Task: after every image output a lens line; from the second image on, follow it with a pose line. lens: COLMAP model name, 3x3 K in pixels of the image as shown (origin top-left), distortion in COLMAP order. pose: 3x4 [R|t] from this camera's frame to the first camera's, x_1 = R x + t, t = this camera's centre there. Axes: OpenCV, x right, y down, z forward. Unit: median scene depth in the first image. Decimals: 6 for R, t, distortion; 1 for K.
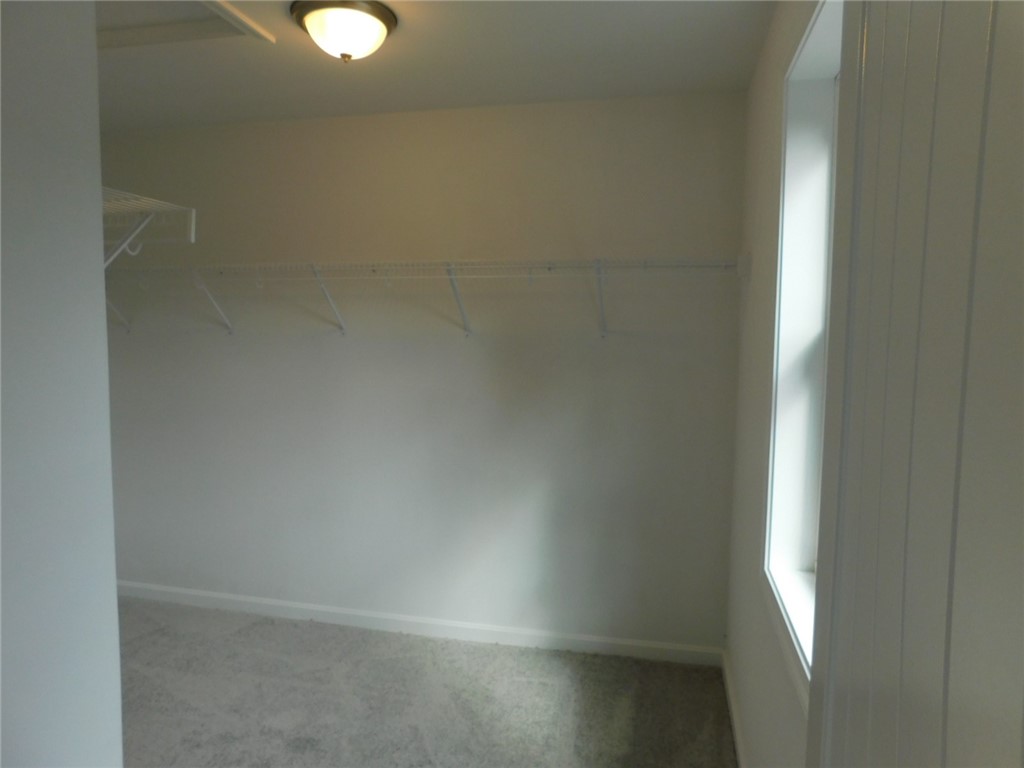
lens RADIAL K [[677.1, 0, 516.3], [0, 677.1, 381.3], [0, 0, 1]] dist [-0.070791, 0.057292]
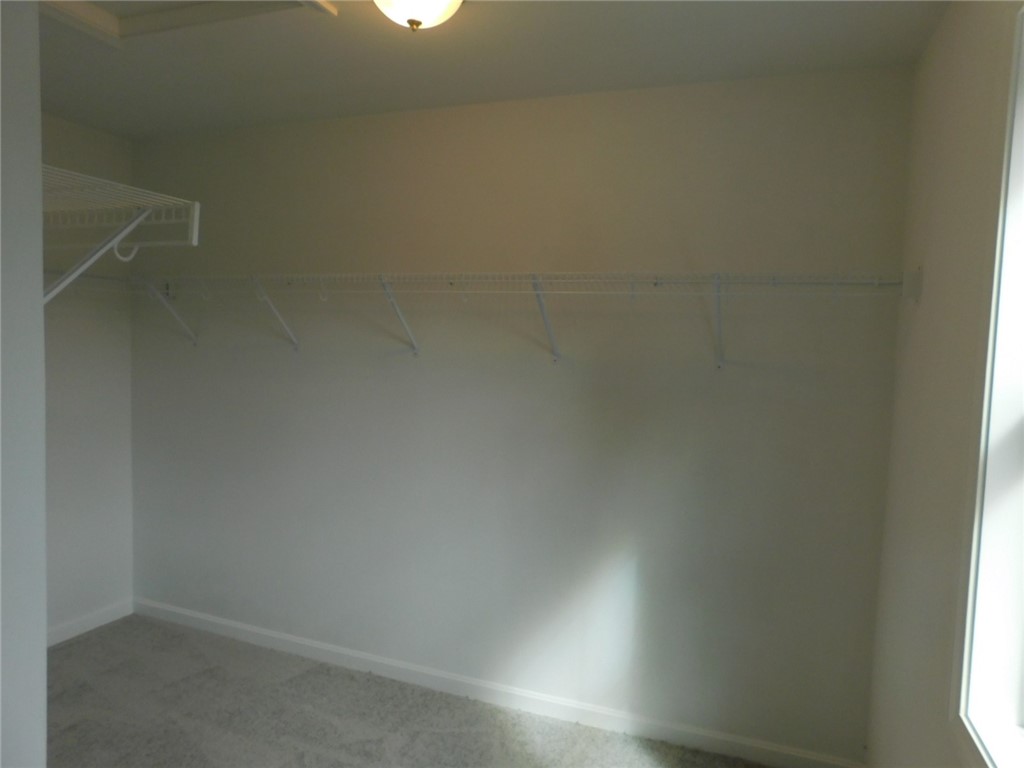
lens RADIAL K [[677.1, 0, 516.3], [0, 677.1, 381.3], [0, 0, 1]] dist [-0.070791, 0.057292]
pose [[0.990207, 0.031421, -0.136025, -0.004319], [-0.033927, 0.999294, -0.016144, -0.026743], [0.135422, 0.020601, 0.990574, 0.150636]]
